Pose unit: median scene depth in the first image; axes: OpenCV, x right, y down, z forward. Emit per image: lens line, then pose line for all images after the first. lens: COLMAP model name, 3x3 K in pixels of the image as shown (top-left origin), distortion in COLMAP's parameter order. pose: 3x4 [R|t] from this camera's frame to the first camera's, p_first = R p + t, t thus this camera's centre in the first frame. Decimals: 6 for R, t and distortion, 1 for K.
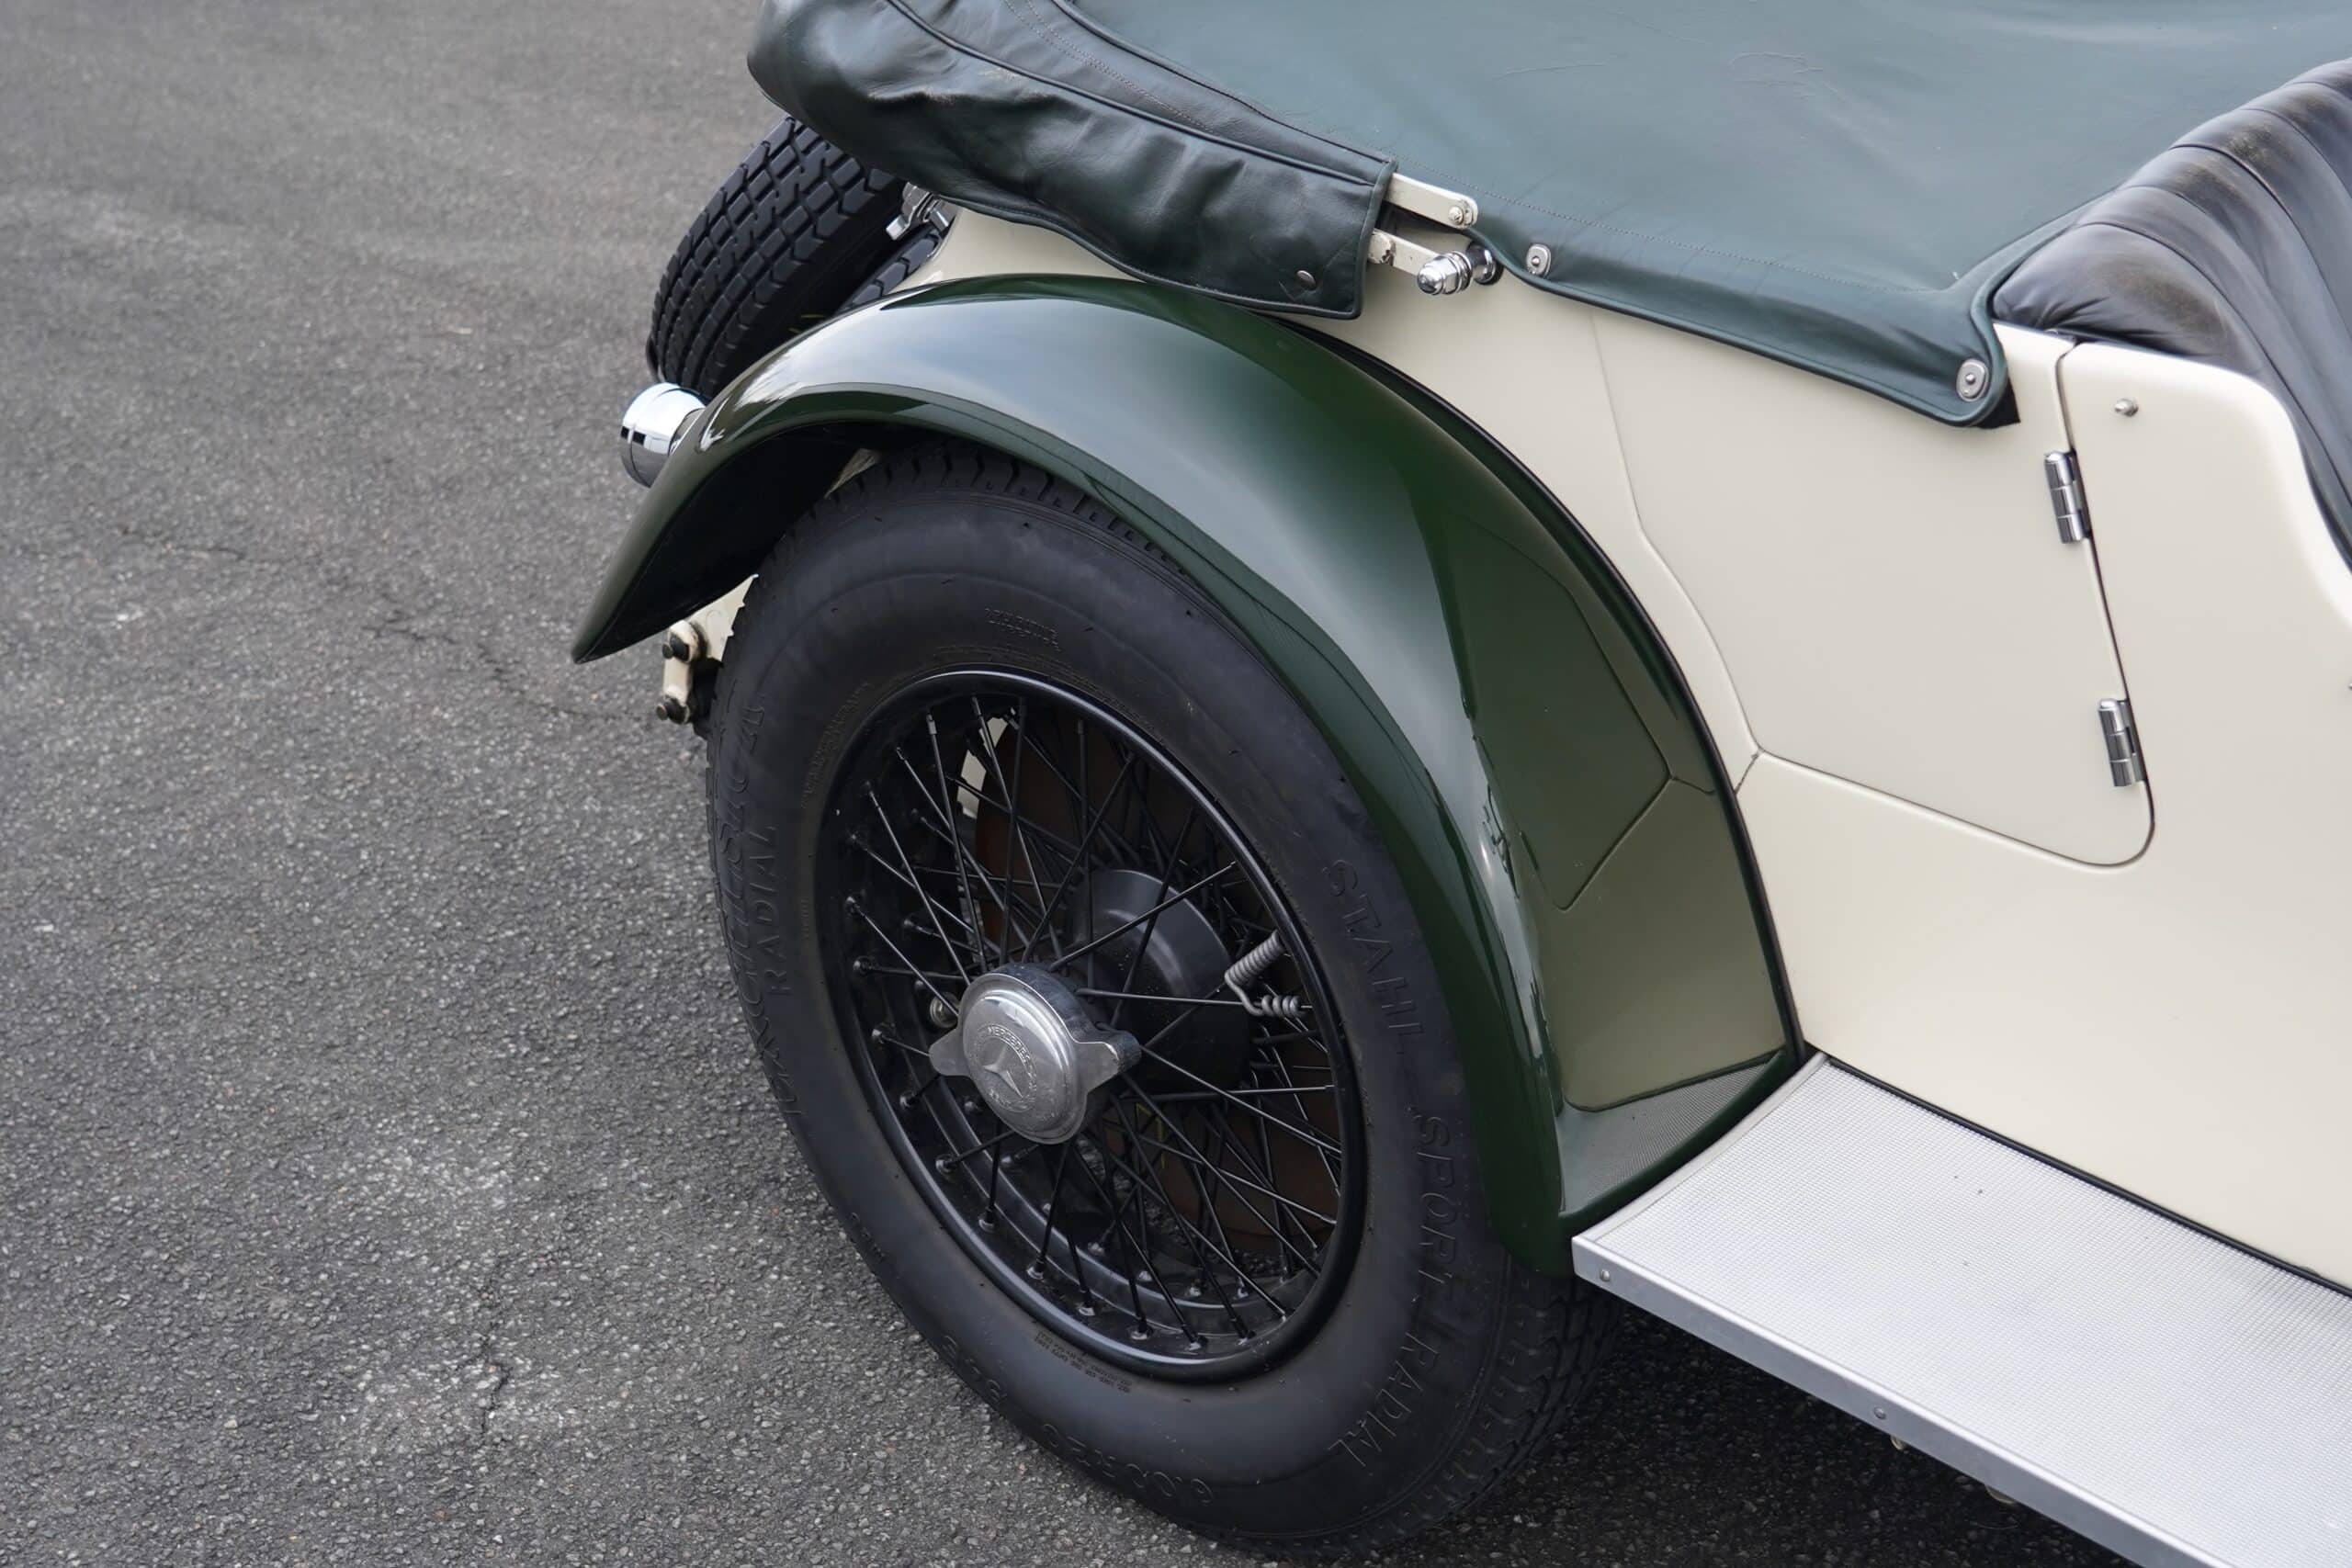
lens RADIAL K [[2847.4, 0, 1178.8], [0, 2847.4, 776.9], [0, 0, 1]] dist [0.010734, 0.000000]
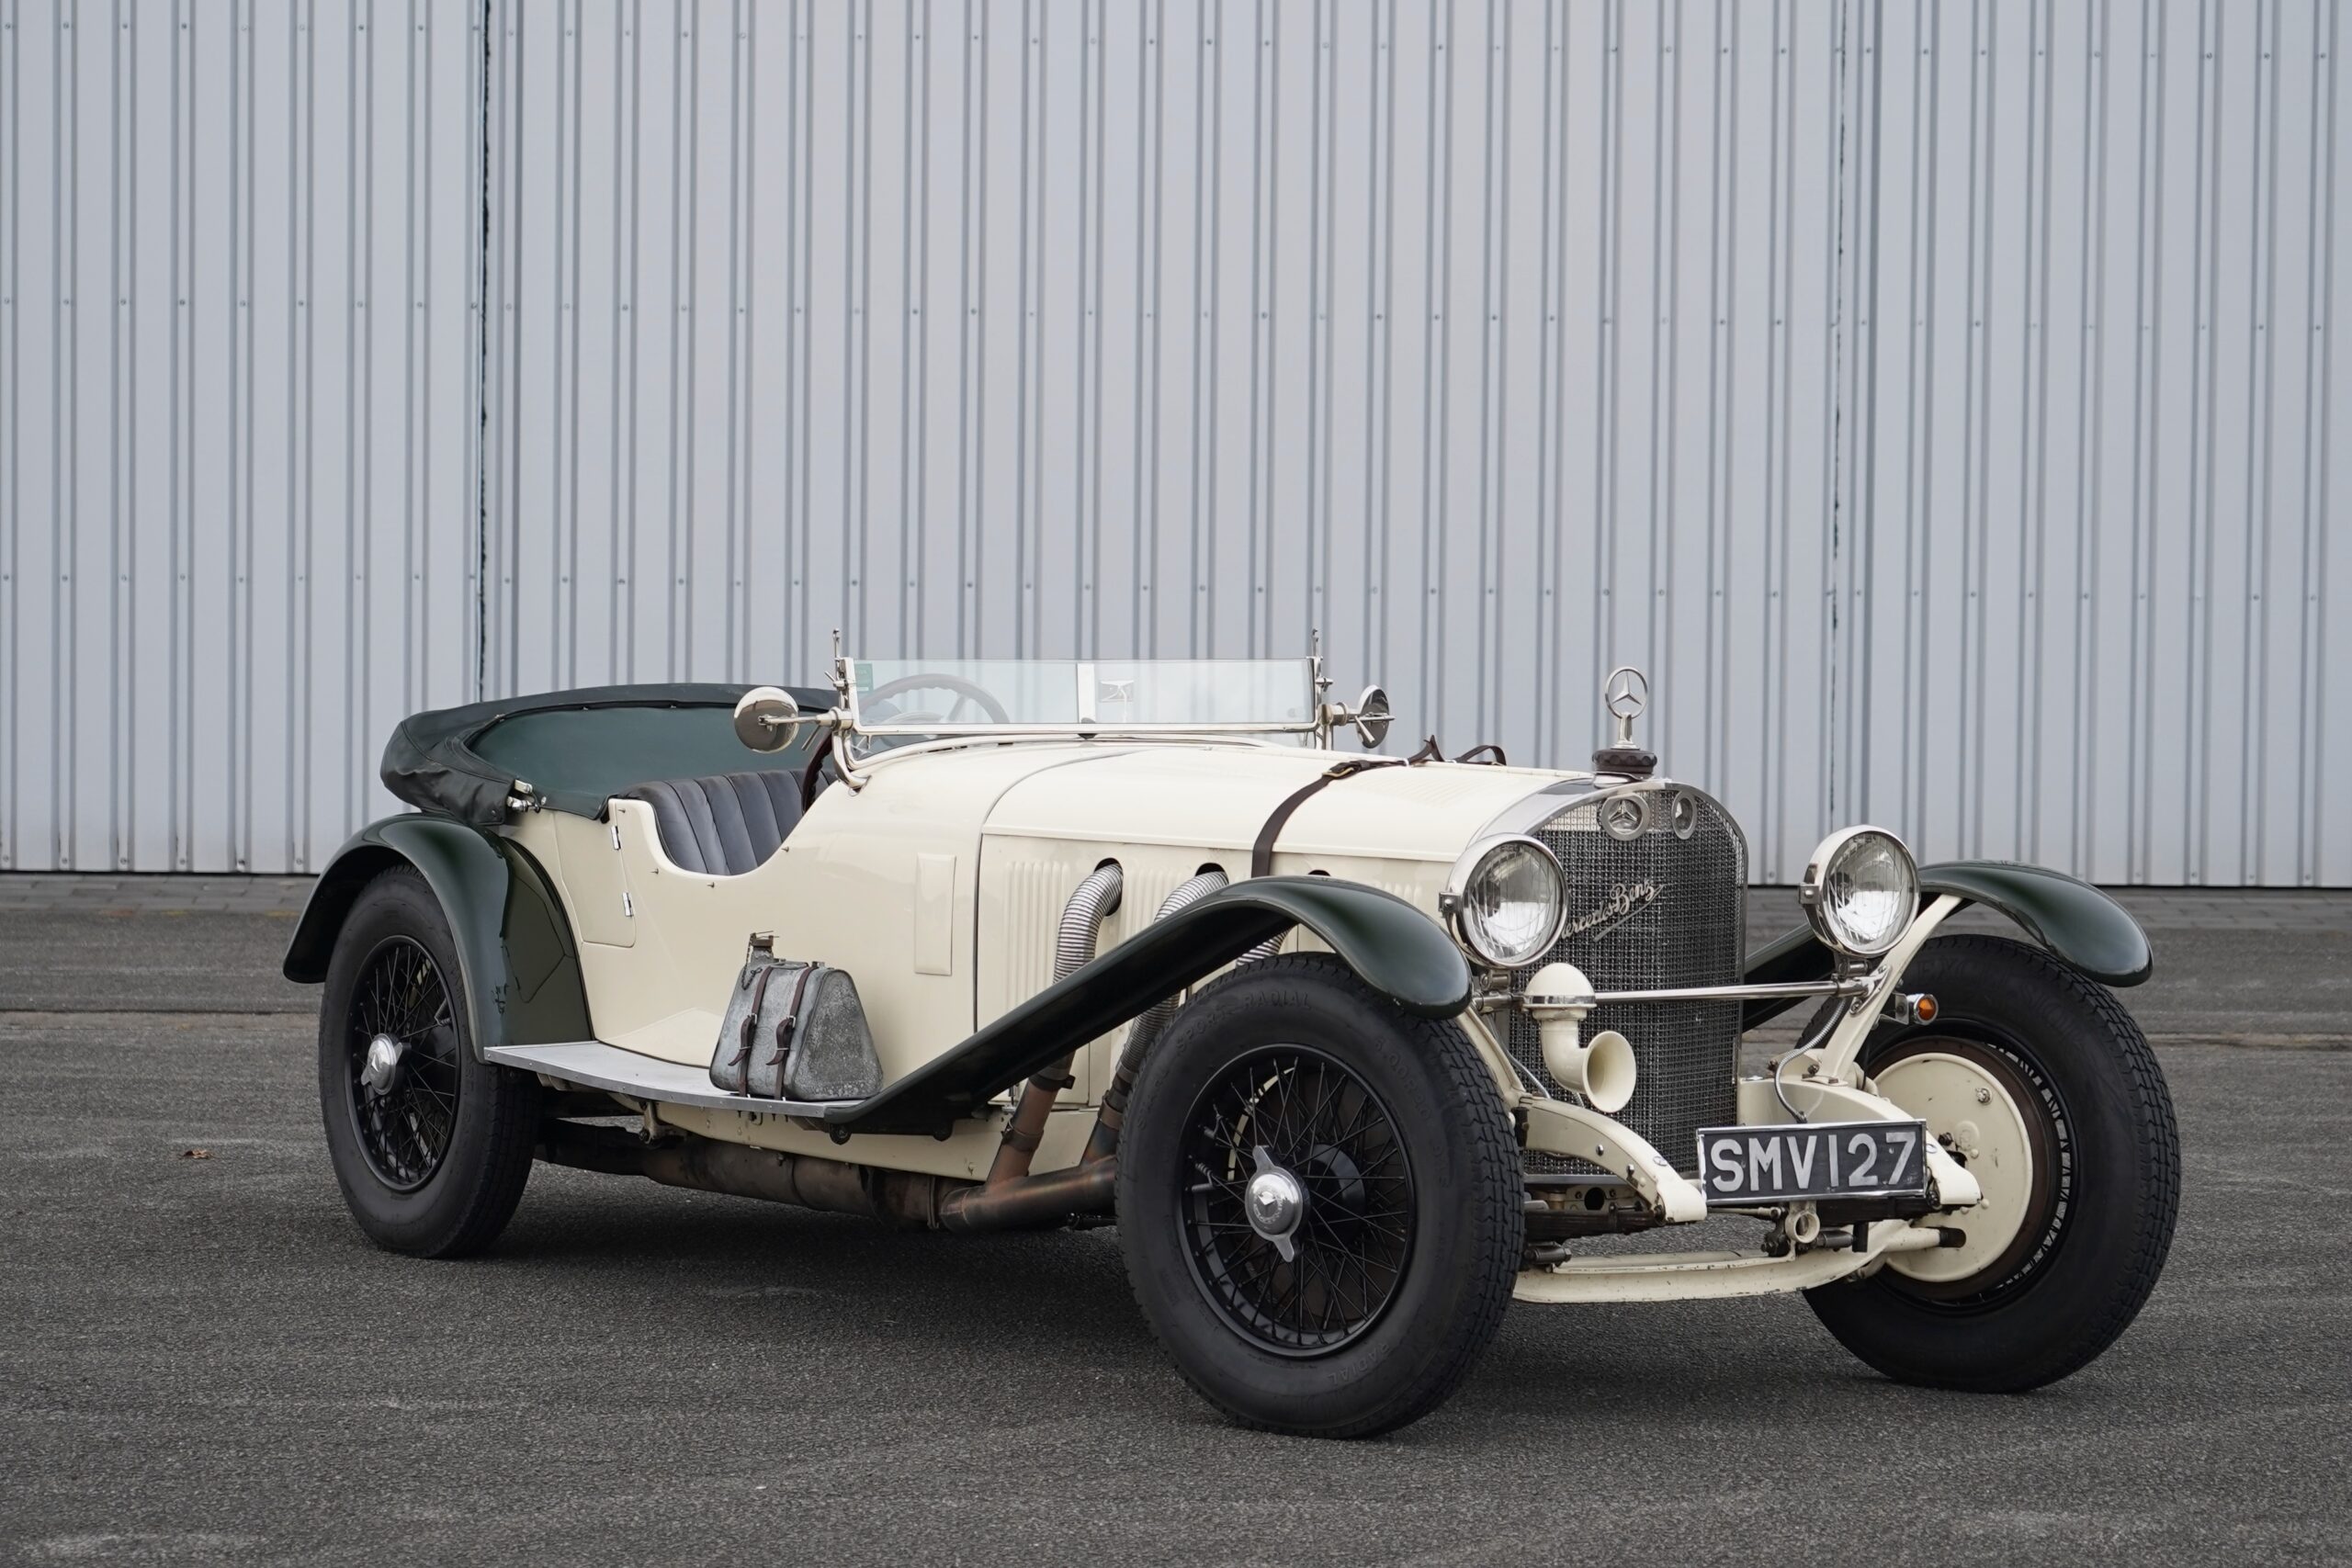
lens RADIAL K [[7695.9, 0, 1176.0], [0, 7695.9, 783.3], [0, 0, 1]] dist [0.034351, 0.000000]
pose [[0.963977, 0.038936, -0.263119, 2.516643], [-0.141127, 0.913372, -0.381884, 2.459863], [0.225456, 0.405261, 0.885964, -5.354832]]
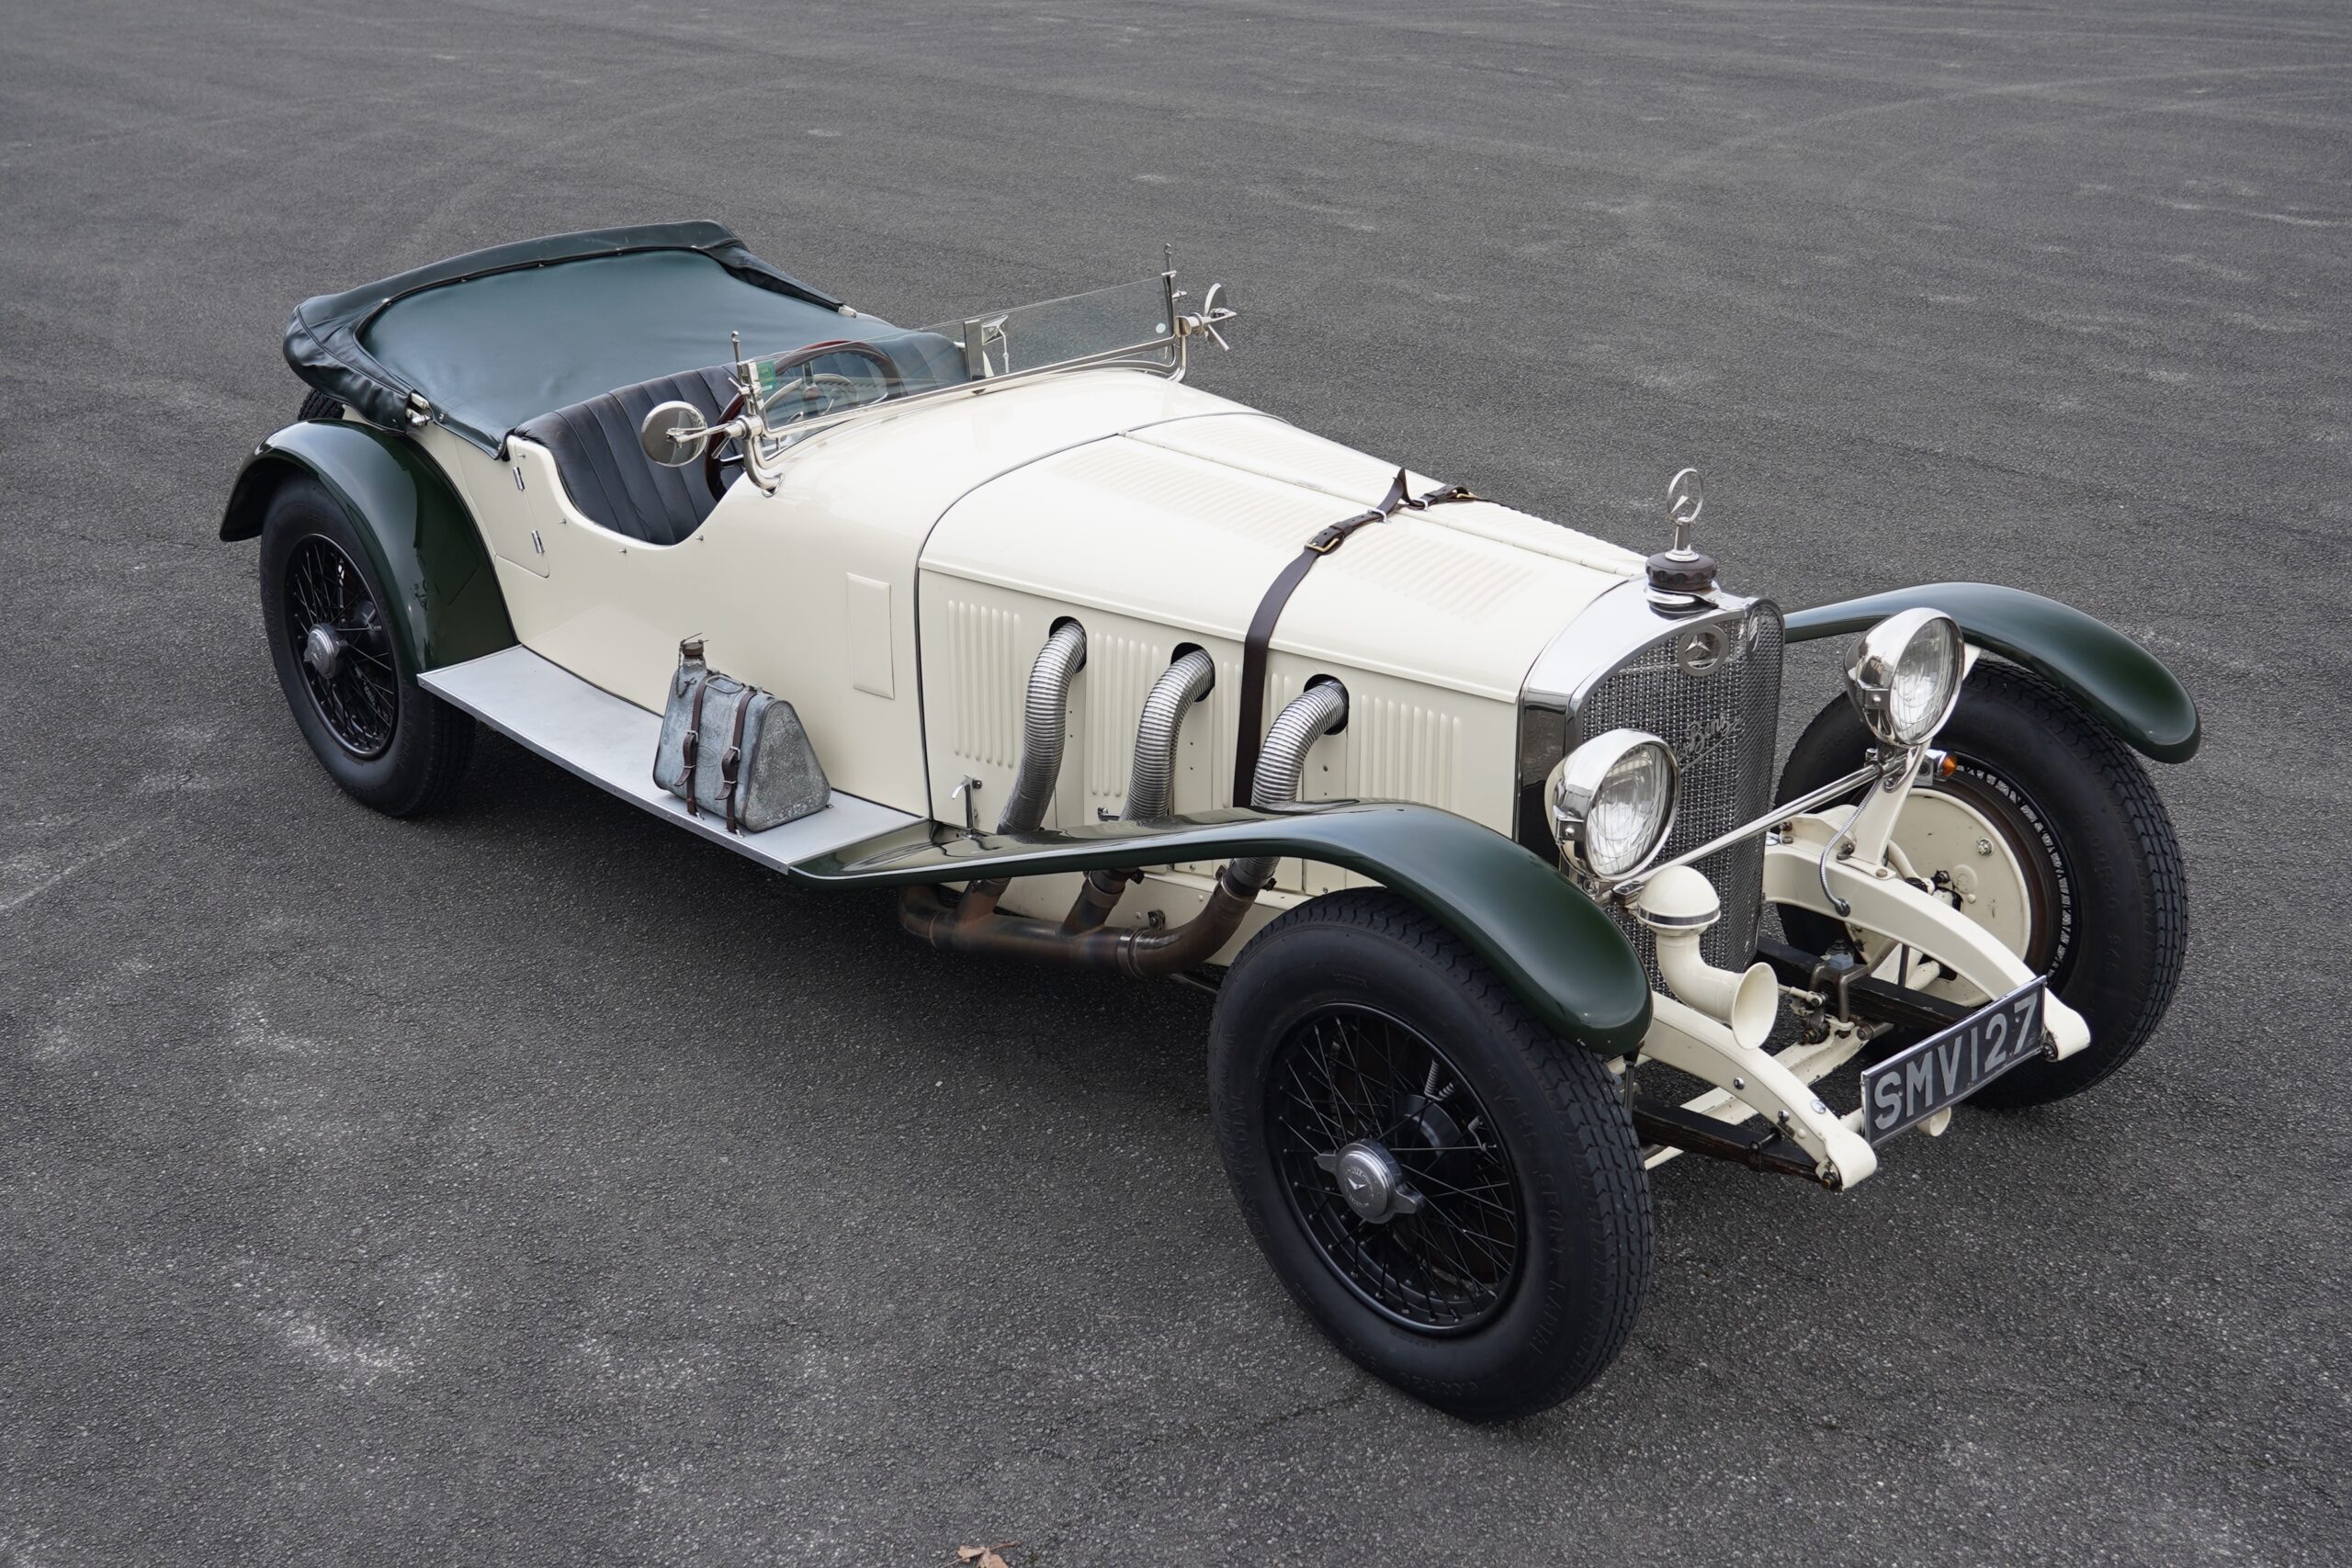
lens RADIAL K [[2811.1, 0, 1183.8], [0, 2811.1, 779.2], [0, 0, 1]] dist [0.024195, 0.000000]
pose [[0.996210, 0.034374, -0.079896, 1.070179], [-0.039485, 0.997213, -0.063302, 0.365734], [0.077497, 0.066217, 0.994791, -1.925879]]
